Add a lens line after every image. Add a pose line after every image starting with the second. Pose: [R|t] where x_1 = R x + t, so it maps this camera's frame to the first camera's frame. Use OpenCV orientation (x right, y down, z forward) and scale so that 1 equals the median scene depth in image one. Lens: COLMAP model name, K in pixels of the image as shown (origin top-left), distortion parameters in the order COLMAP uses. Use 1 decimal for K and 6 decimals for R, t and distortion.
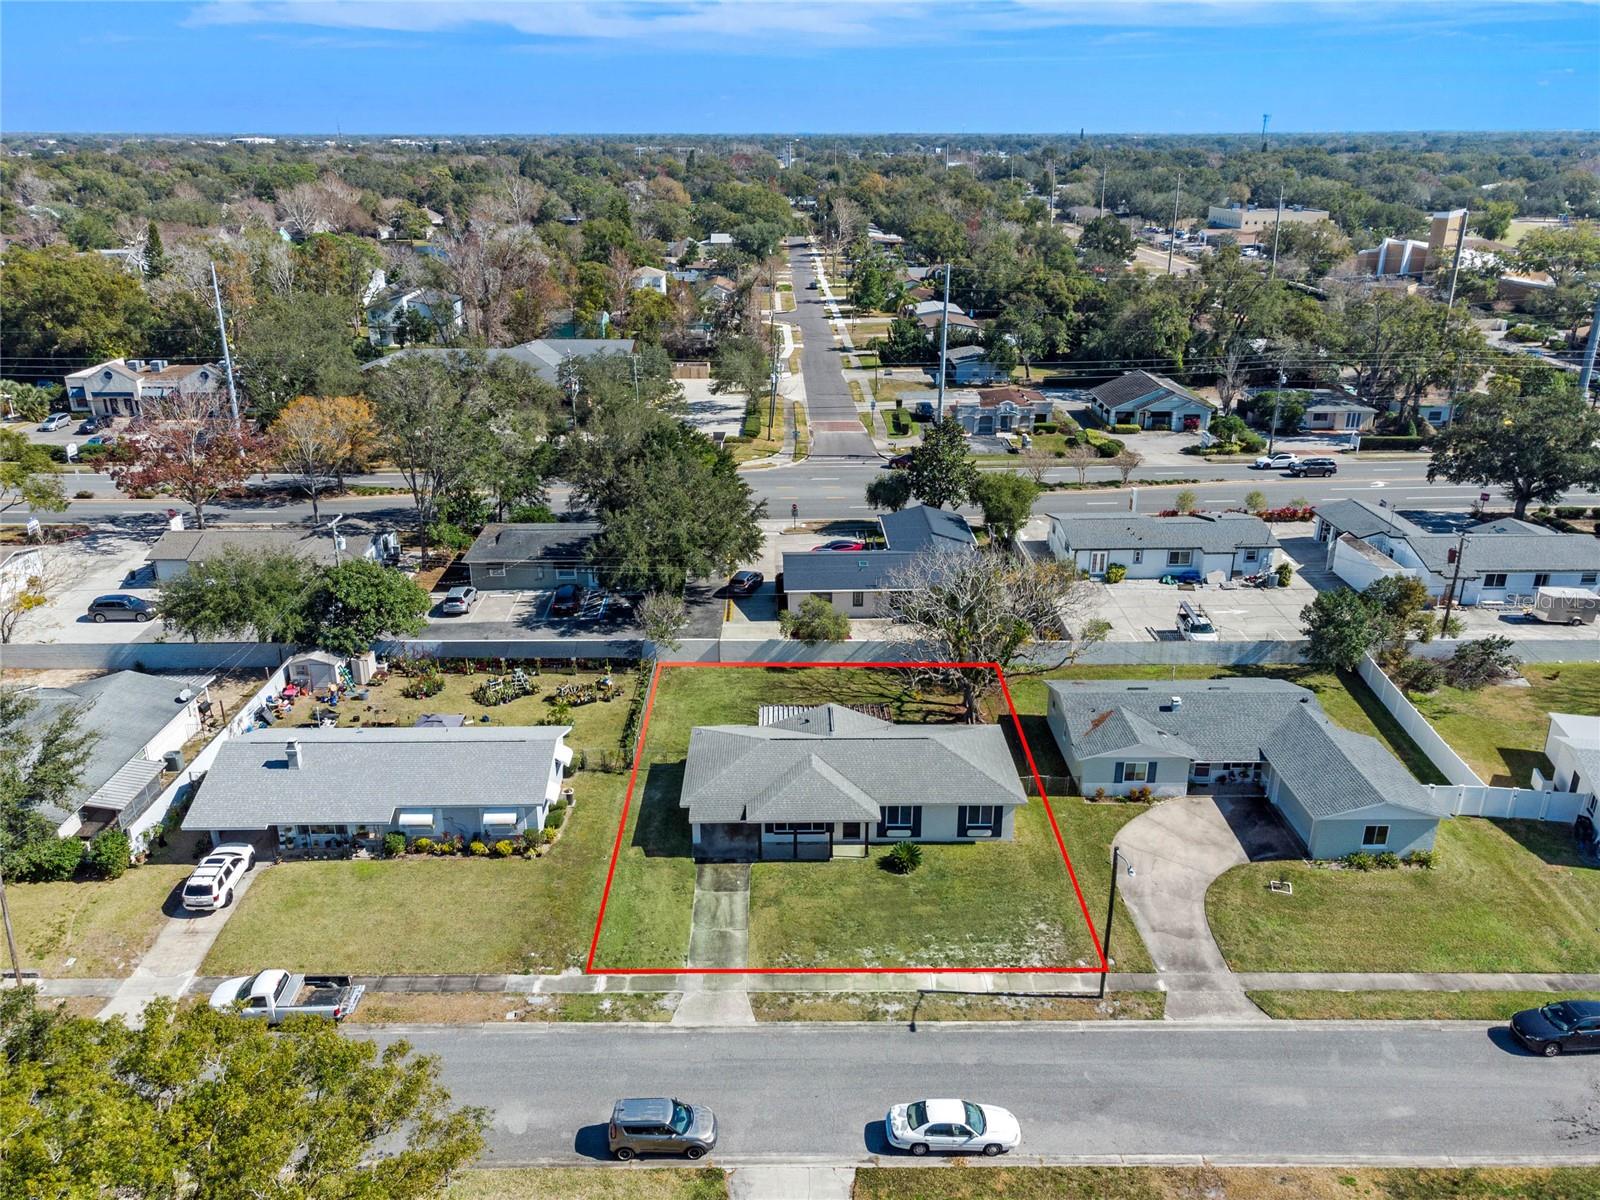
lens RADIAL K [[1215.9, 0, 802.9], [0, 1215.9, 572.8], [0, 0, 1]] dist [0.063685, -0.099693]
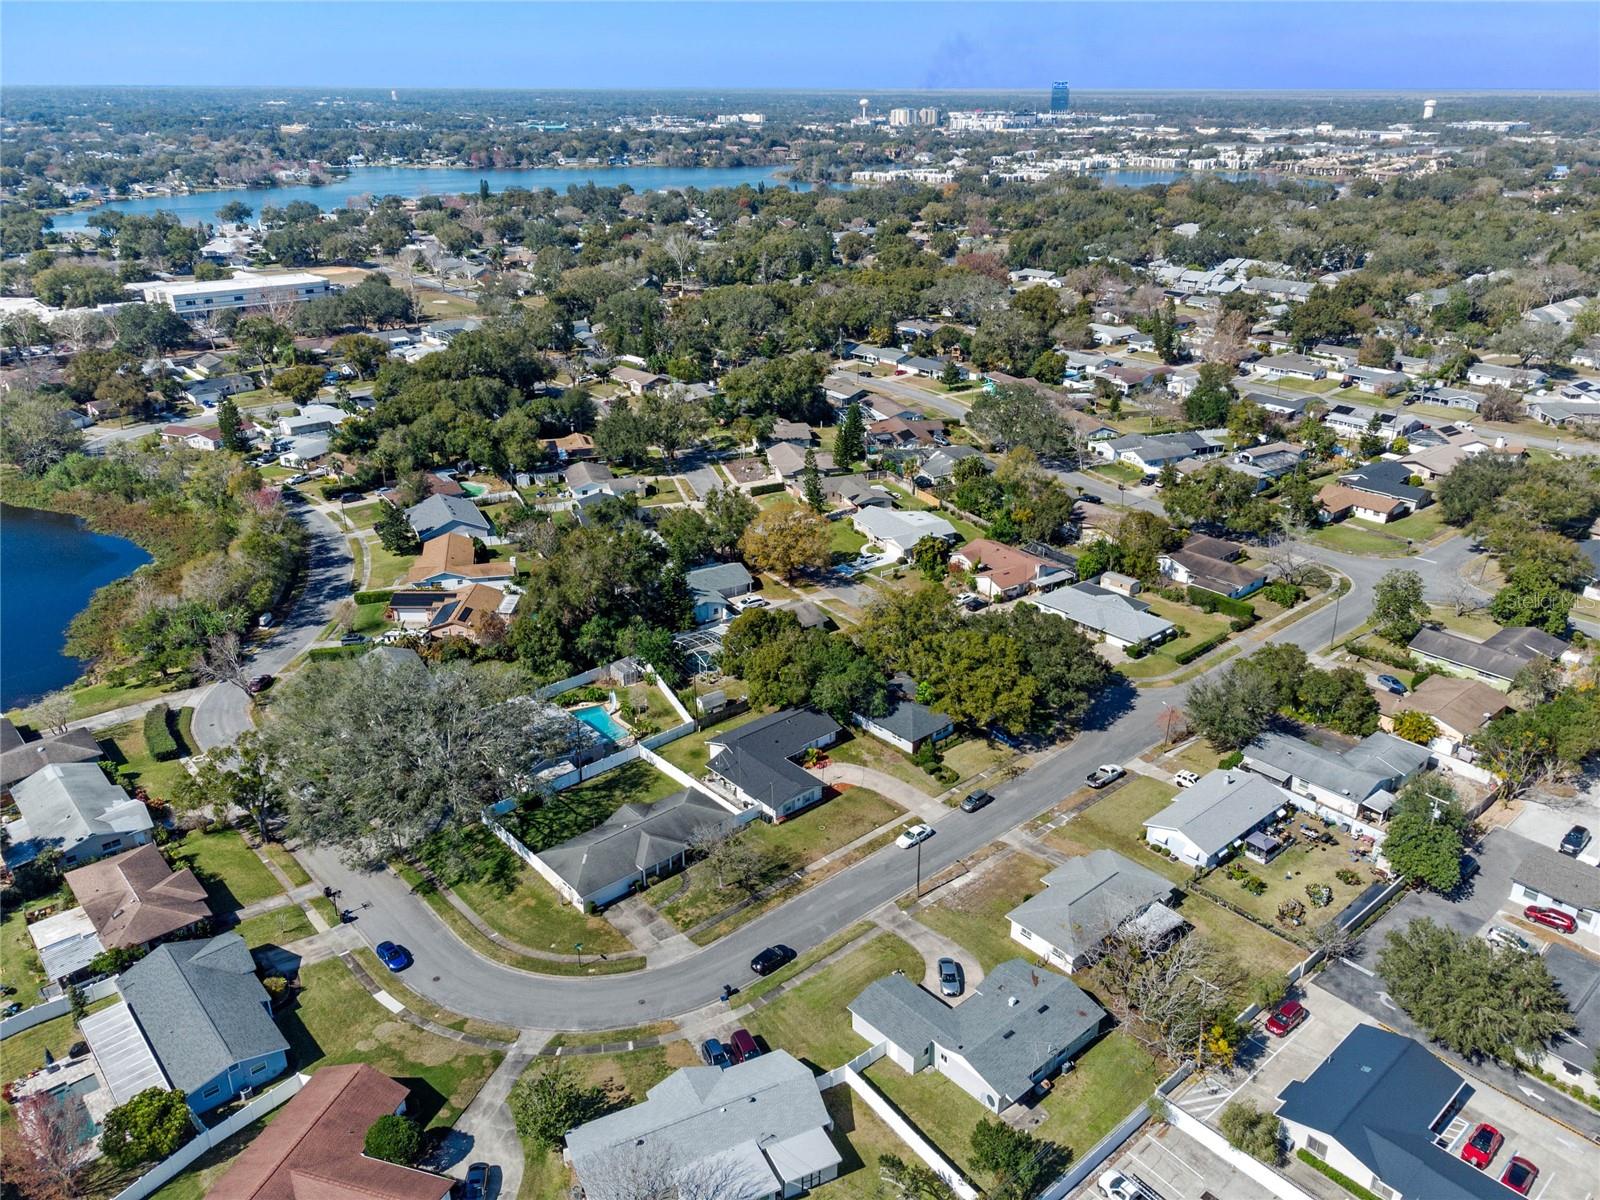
lens RADIAL K [[1198.7, 0, 800.0], [0, 1198.7, 600.0], [0, 0, 1]] dist [-0.003164, 0.026956]
pose [[-0.761401, 0.254691, -0.596156, 1.356432], [-0.220832, 0.762698, 0.607885, -1.215395], [0.609510, 0.594495, -0.524475, 1.393435]]
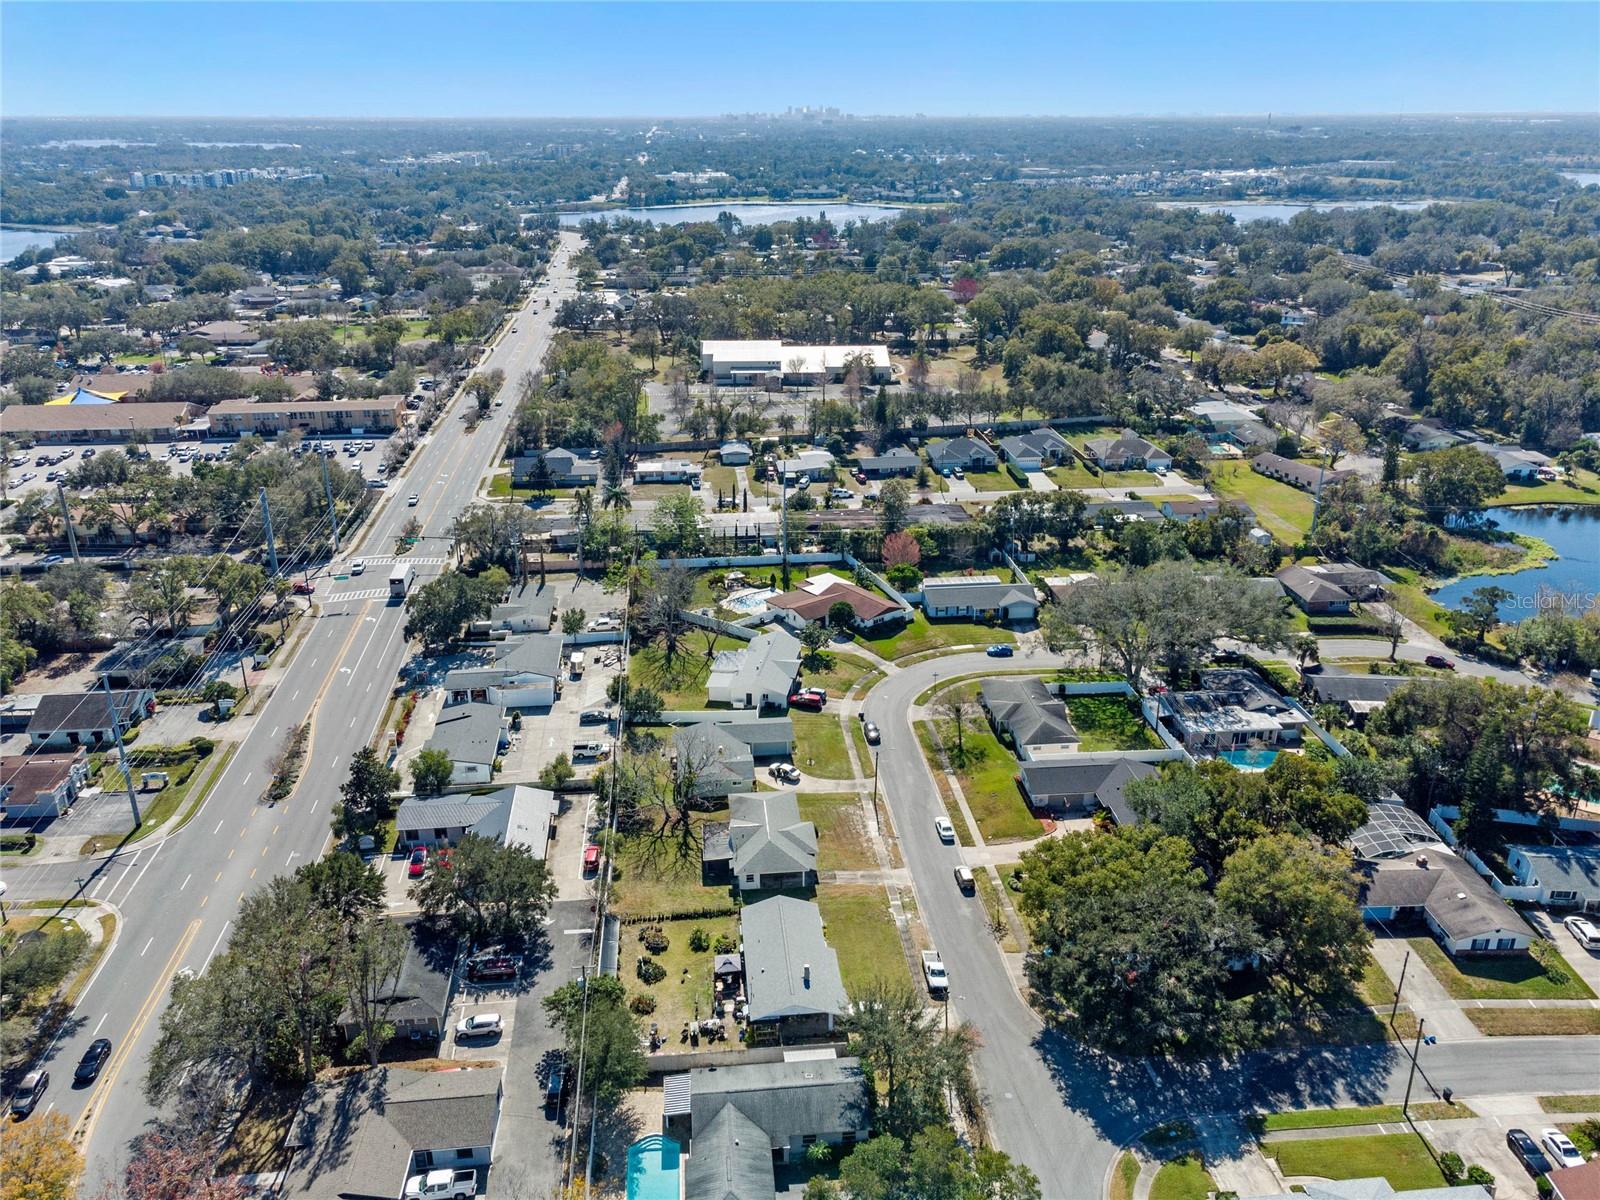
lens RADIAL K [[1227.7, 0, 803.1], [0, 1227.7, 572.8], [0, 0, 1]] dist [0.071550, -0.069829]
pose [[-0.085107, -0.352171, 0.932058, -1.886533], [0.339910, 0.869072, 0.359410, -1.033417], [-0.936599, 0.347404, 0.045743, 0.648111]]
